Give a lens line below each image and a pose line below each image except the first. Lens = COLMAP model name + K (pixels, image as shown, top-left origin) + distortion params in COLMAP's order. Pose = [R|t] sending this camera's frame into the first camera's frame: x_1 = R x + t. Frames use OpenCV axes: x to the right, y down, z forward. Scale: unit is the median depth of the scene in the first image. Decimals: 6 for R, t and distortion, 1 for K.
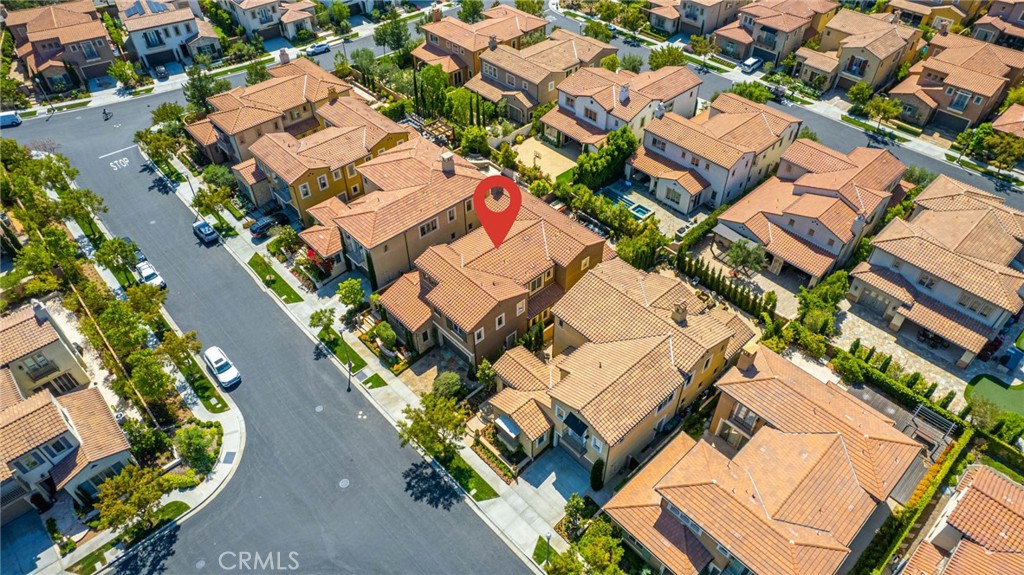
lens RADIAL K [[647.2, 0, 512.0], [0, 647.2, 287.5], [0, 0, 1]] dist [-0.056642, 0.000436]
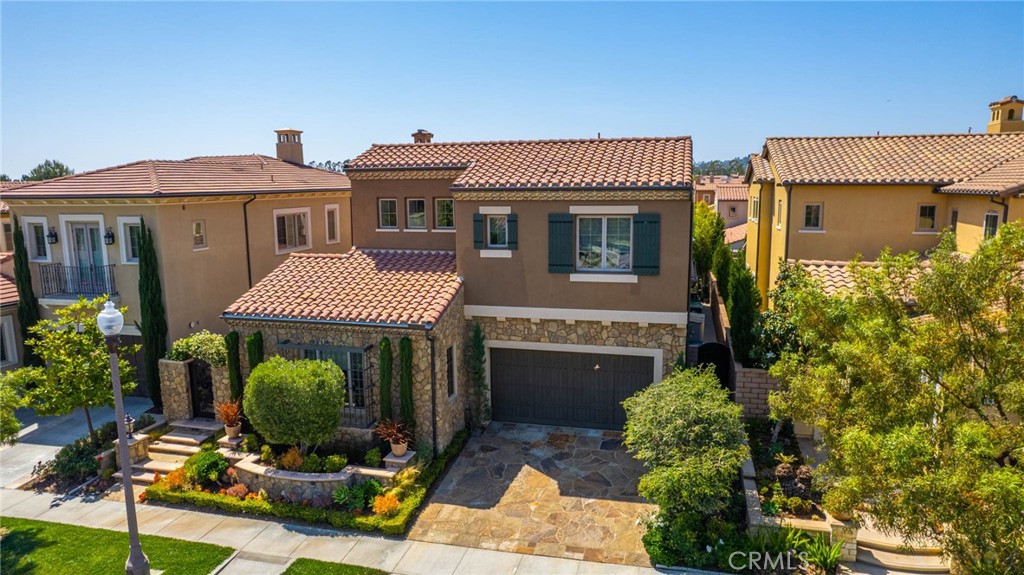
lens RADIAL K [[653.9, 0, 512.0], [0, 653.9, 287.5], [0, 0, 1]] dist [-0.038678, 0.003172]
pose [[0.840214, -0.087129, 0.535210, -0.216885], [0.378638, 0.800808, -0.464048, 0.156571], [-0.388168, 0.592550, 0.705840, 0.661855]]
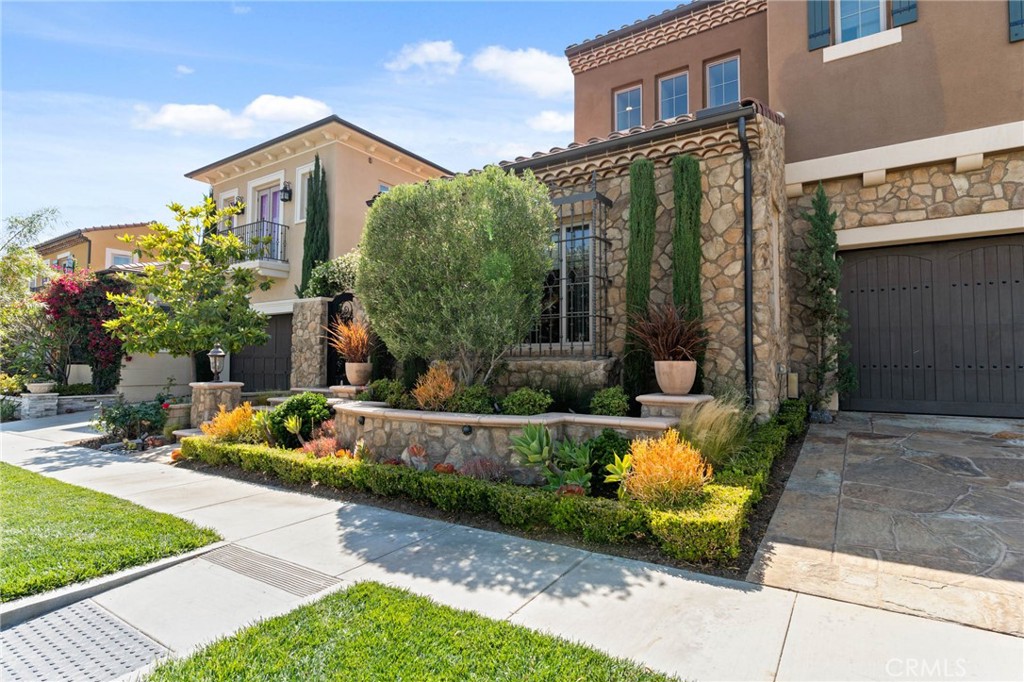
lens RADIAL K [[529.2, 0, 512.0], [0, 529.2, 341.0], [0, 0, 1]] dist [0.002440, 0.000878]
pose [[0.970490, 0.021885, 0.240146, -0.177295], [0.158833, 0.691311, -0.704884, 0.129357], [-0.181442, 0.722226, 0.667434, 0.809619]]
